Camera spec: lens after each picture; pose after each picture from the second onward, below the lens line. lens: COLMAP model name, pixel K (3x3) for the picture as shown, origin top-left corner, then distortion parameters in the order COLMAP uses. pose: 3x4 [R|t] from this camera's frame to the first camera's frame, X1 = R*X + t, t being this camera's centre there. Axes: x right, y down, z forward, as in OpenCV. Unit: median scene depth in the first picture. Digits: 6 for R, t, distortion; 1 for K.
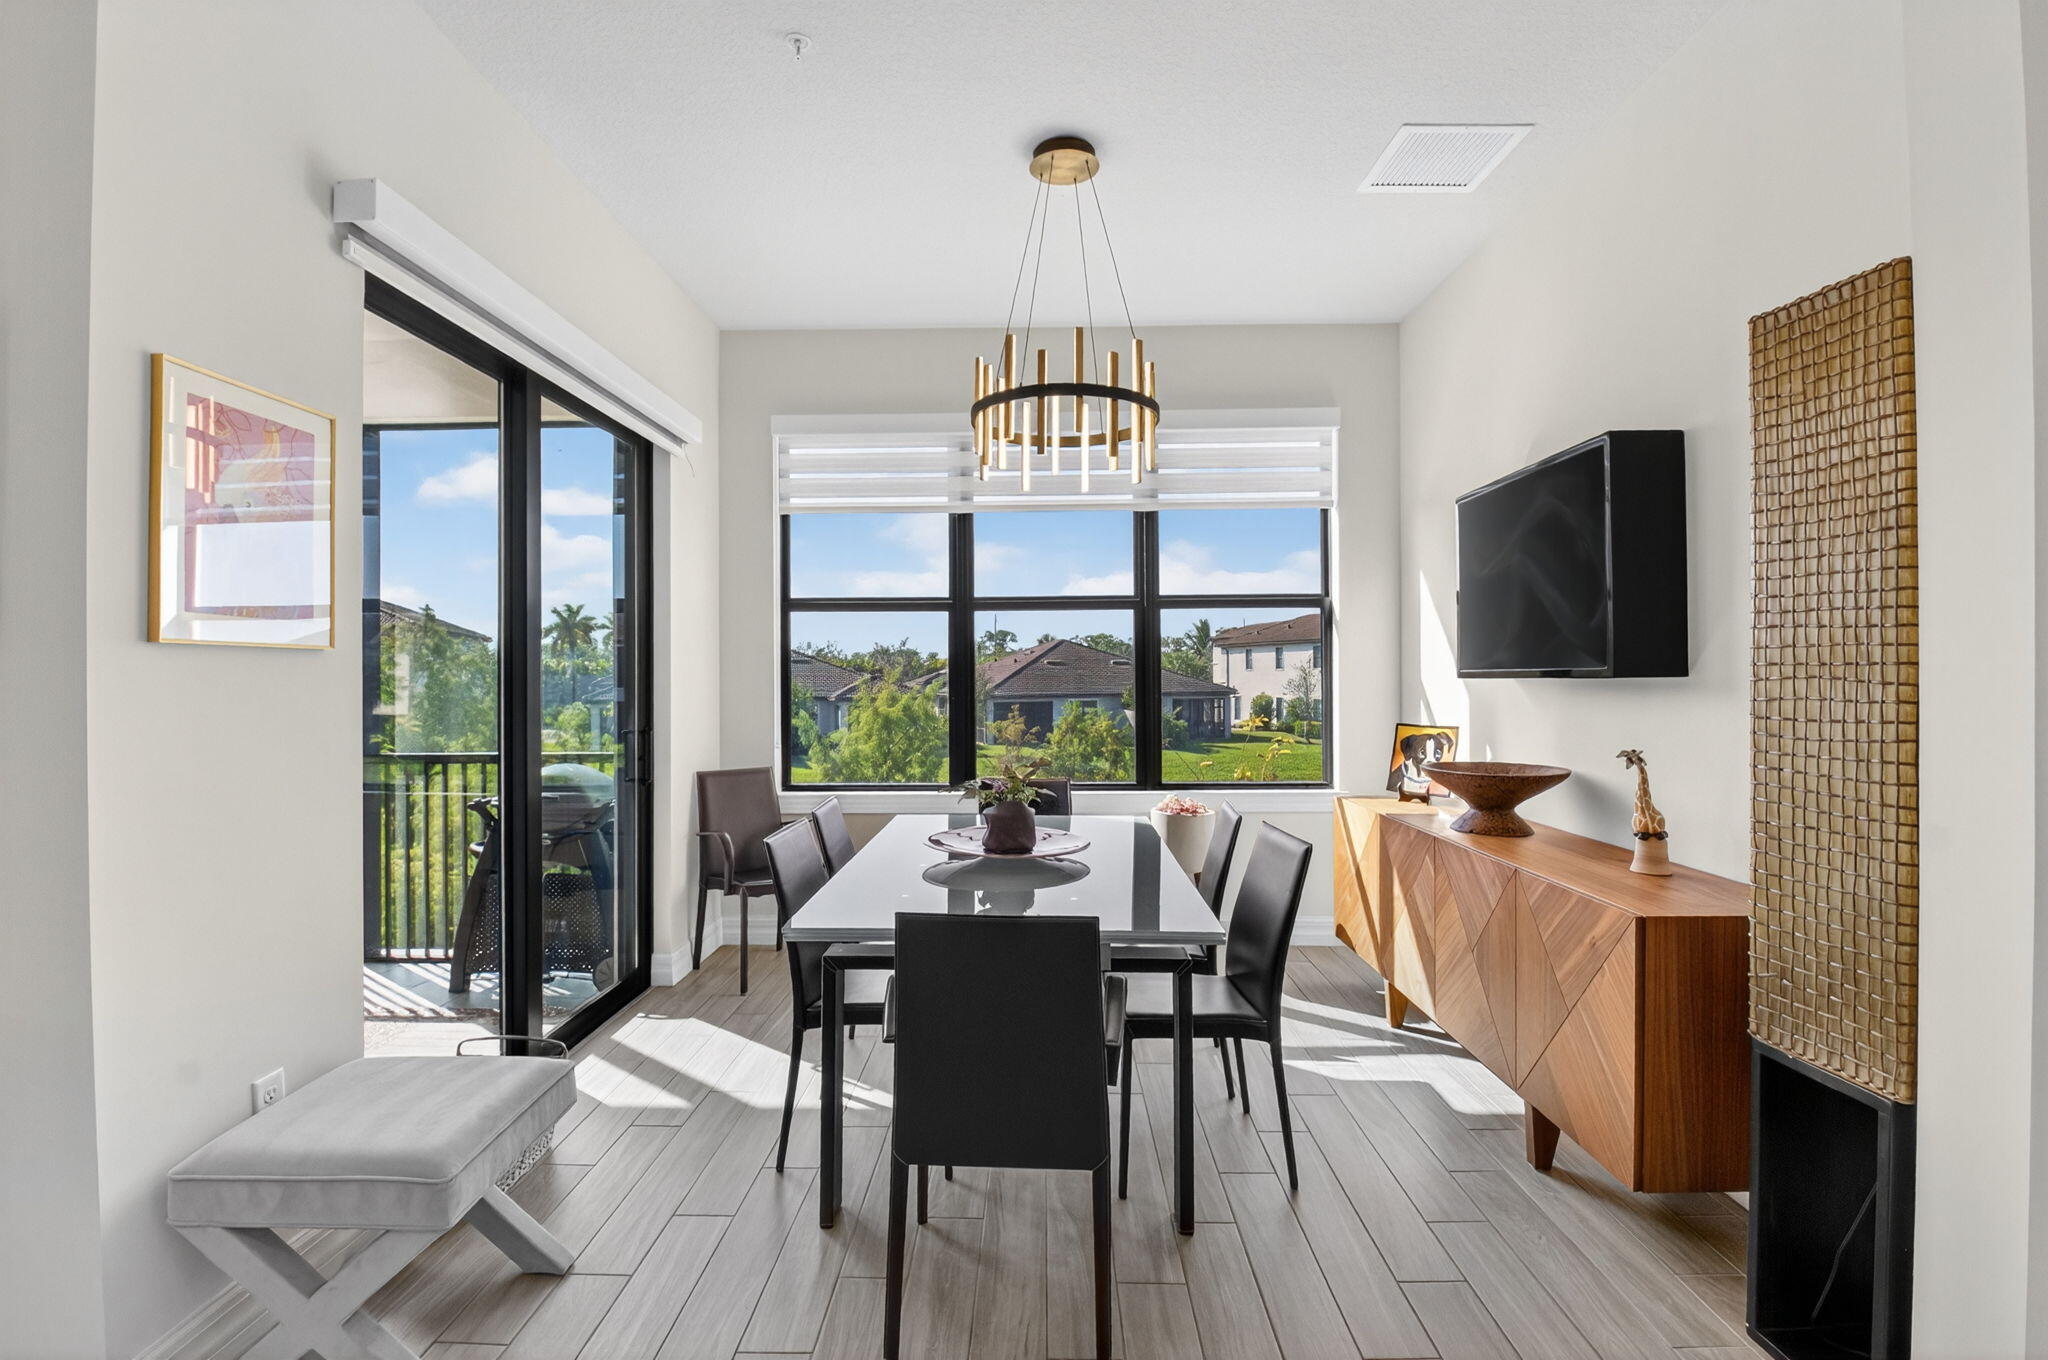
lens RADIAL K [[913.8, 0, 1030.8], [0, 913.8, 670.9], [0, 0, 1]] dist [0.016637, -0.028461]
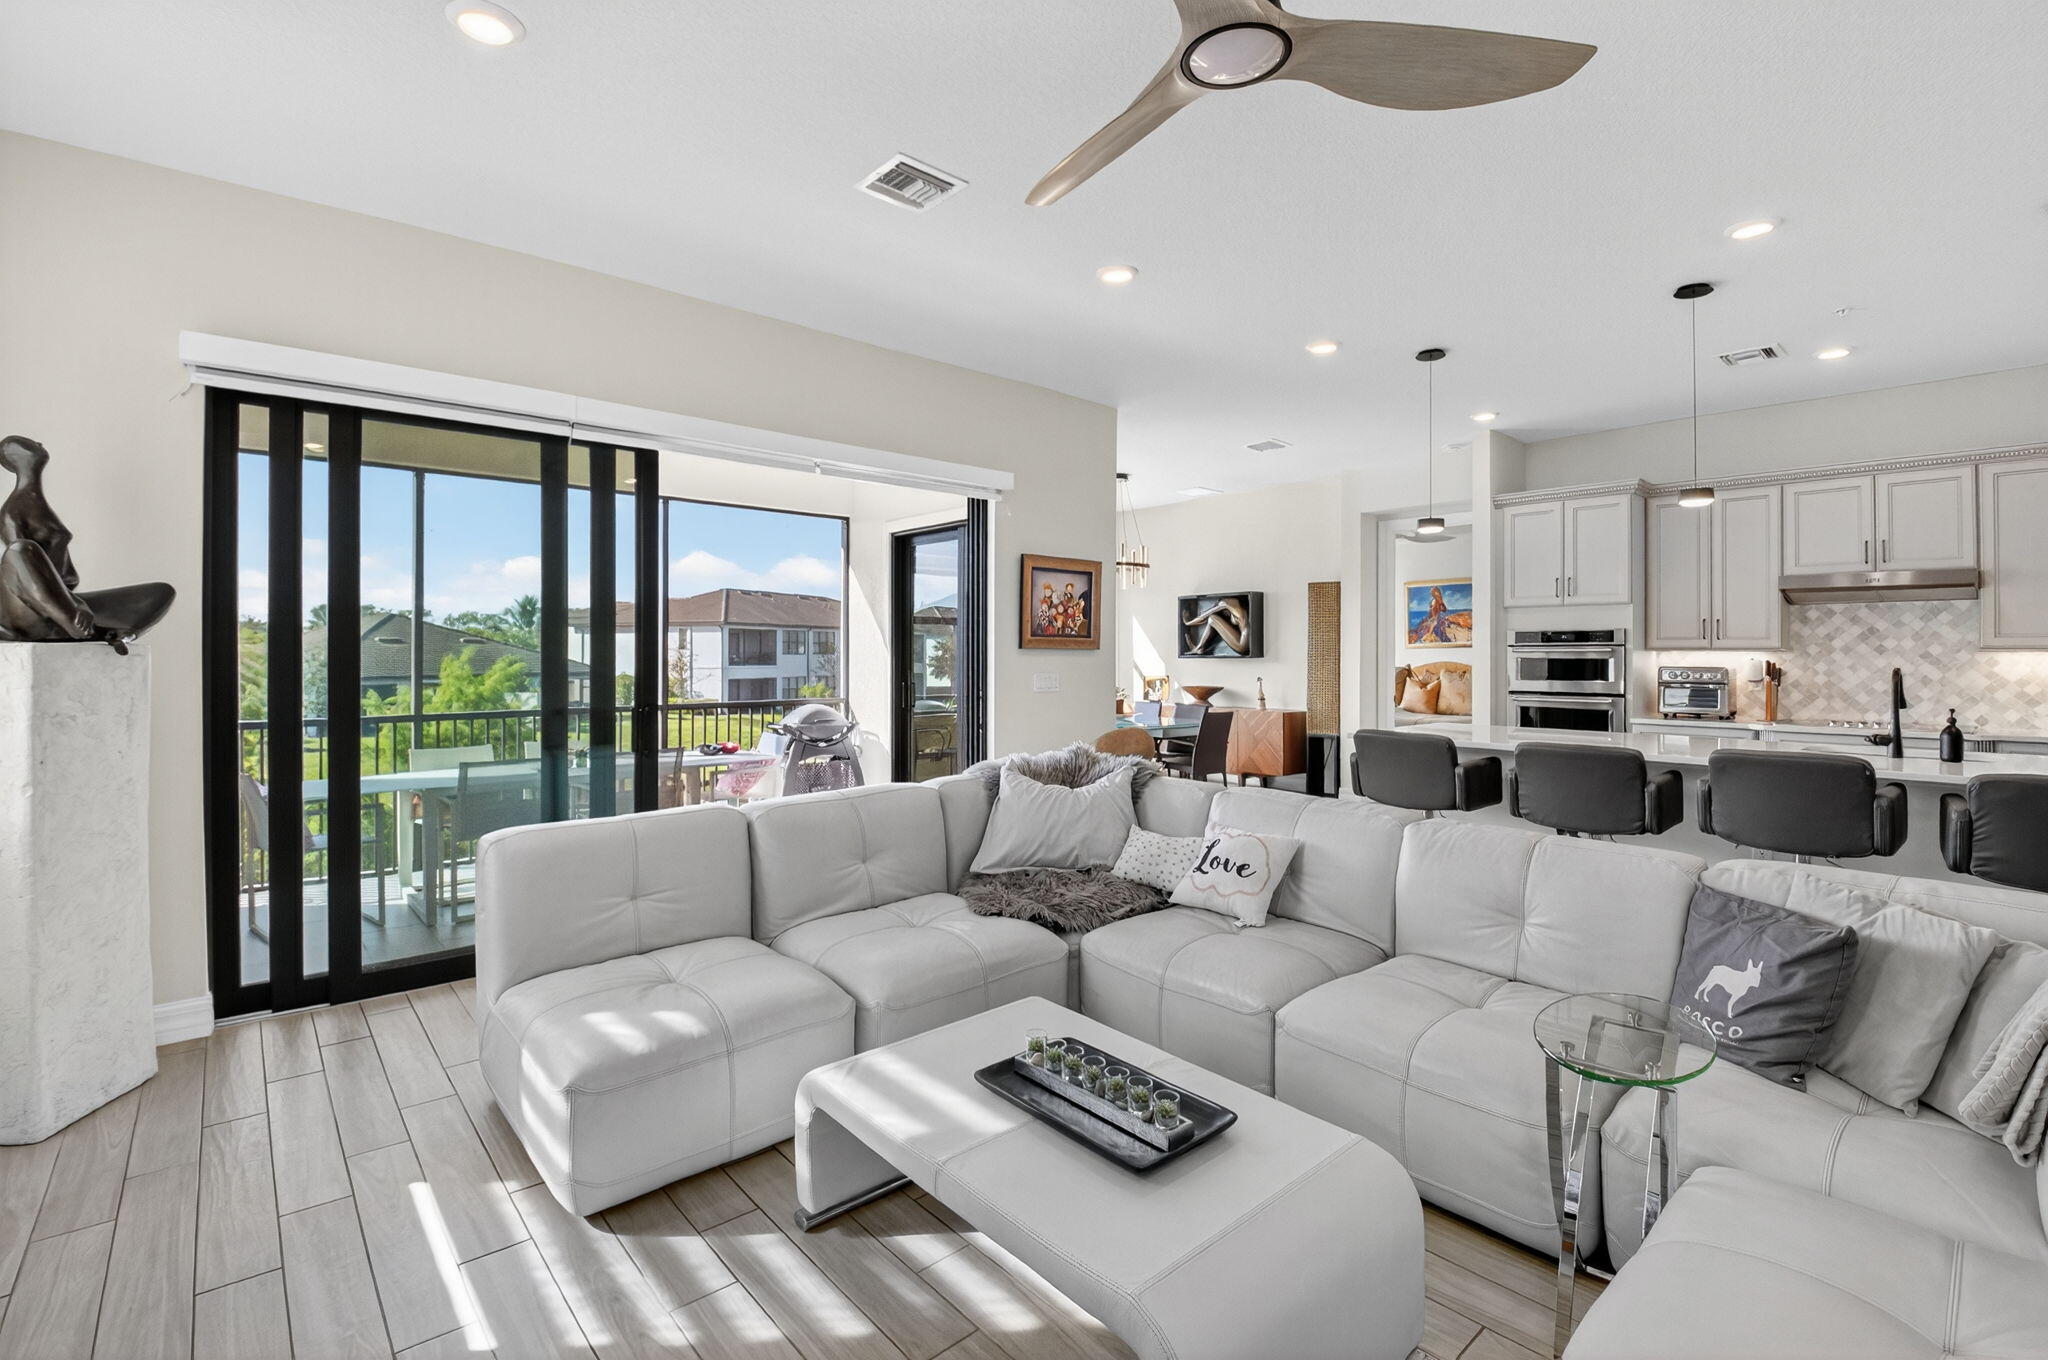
lens RADIAL K [[902.4, 0, 1031.4], [0, 902.4, 655.7], [0, 0, 1]] dist [0.017113, -0.026535]
pose [[0.737682, 0.002903, 0.675142, -1.766407], [-0.006277, 0.999977, 0.002558, -0.004220], [-0.675119, -0.006125, 0.737684, -0.773532]]
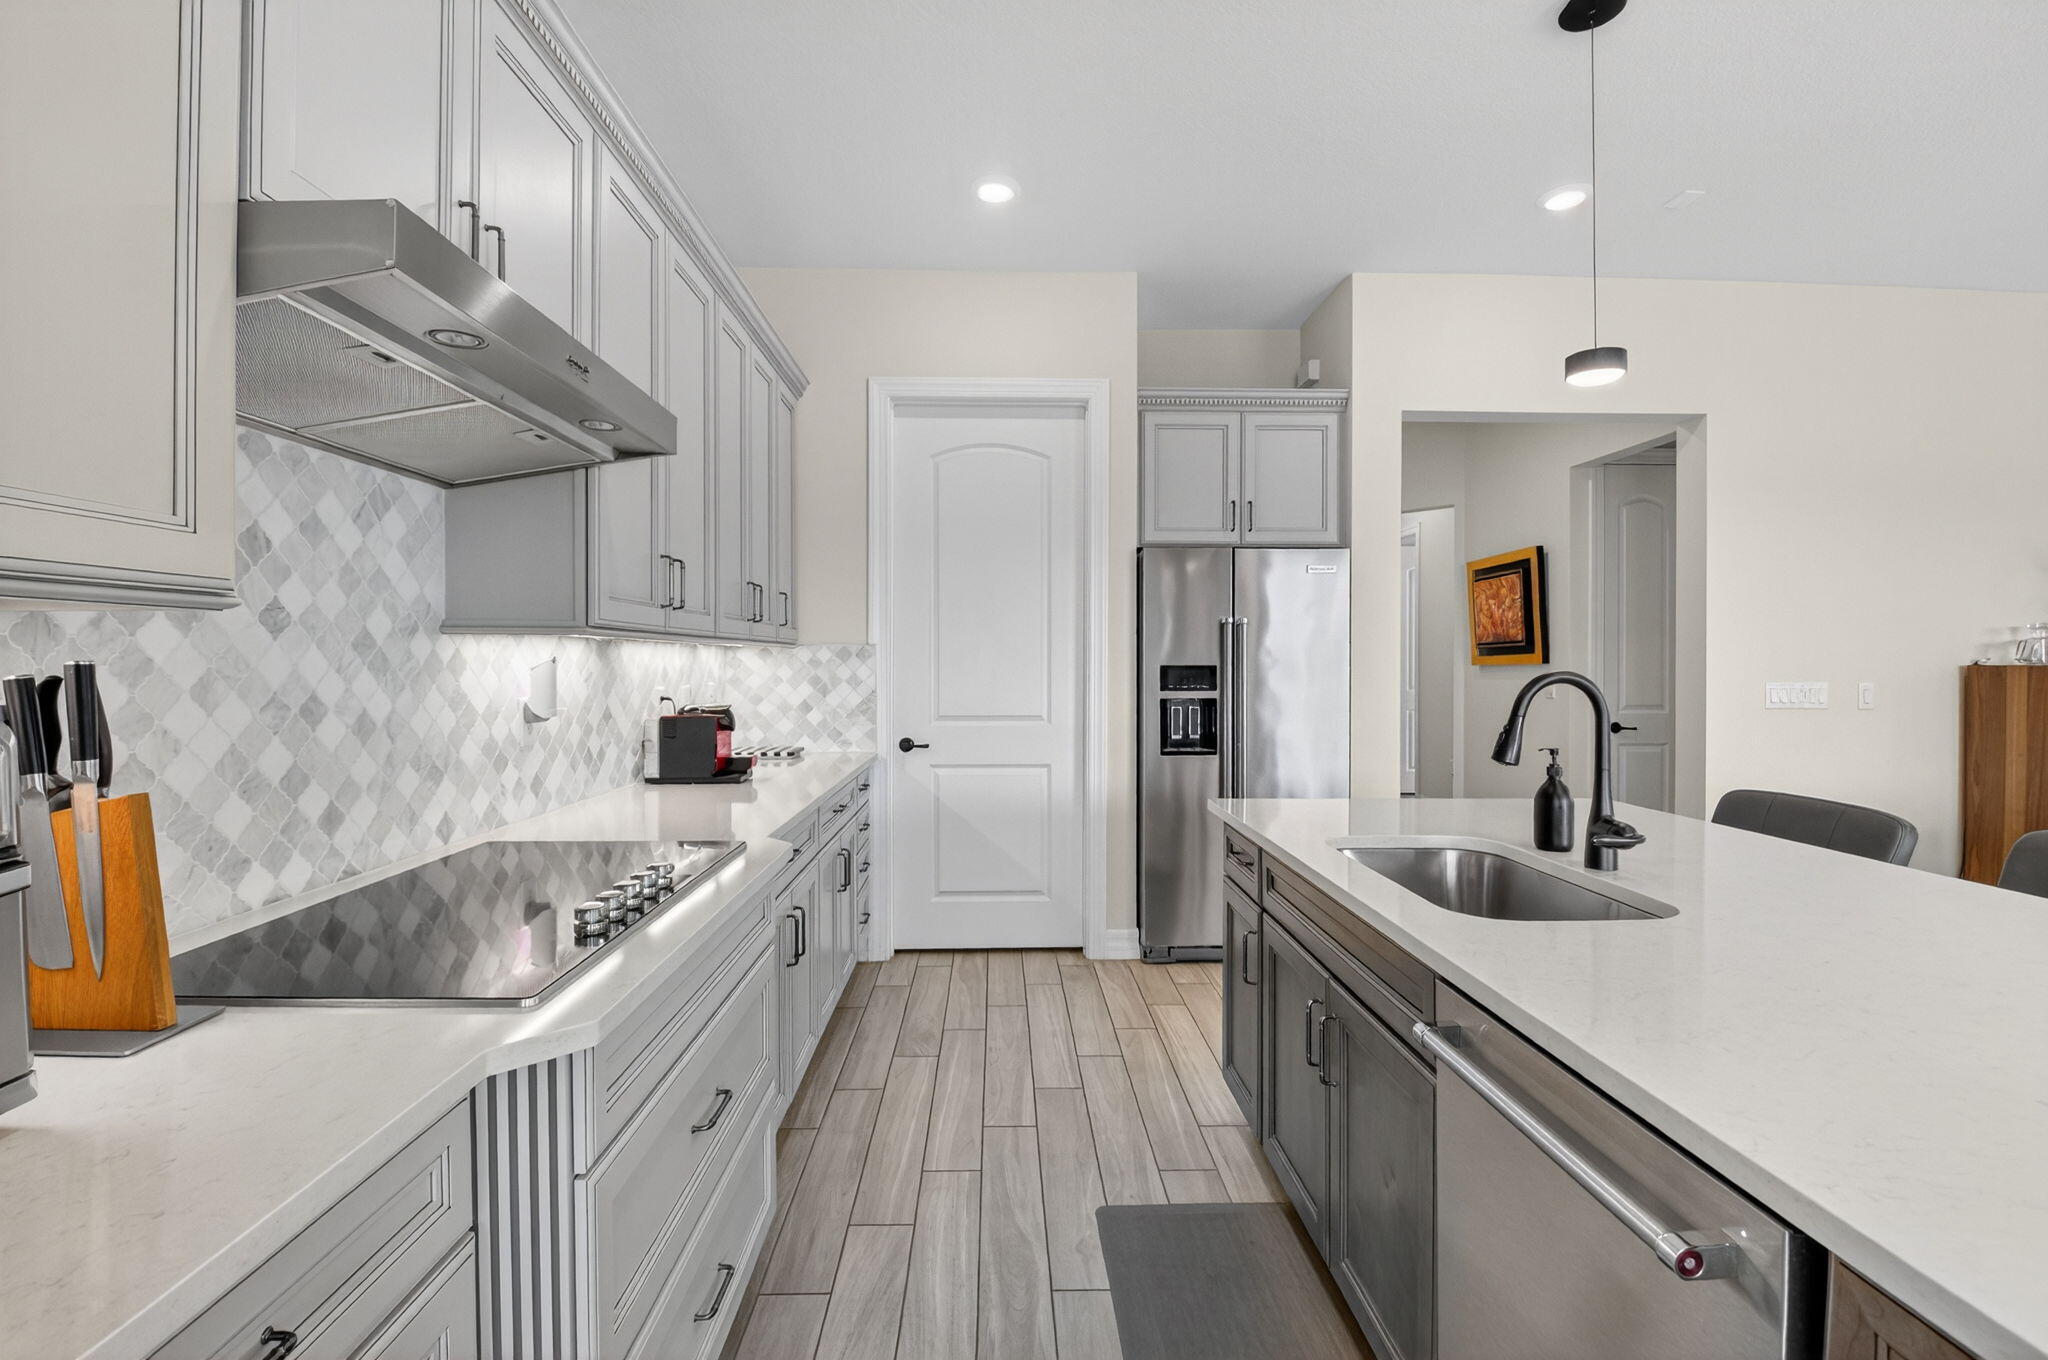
lens RADIAL K [[913.8, 0, 1030.8], [0, 913.8, 670.9], [0, 0, 1]] dist [0.016637, -0.028461]
pose [[-0.998698, 0.003250, -0.050918, 0.118476], [0.002848, 0.999964, 0.007966, 0.001362], [0.050942, 0.007811, -0.998671, -0.176444]]
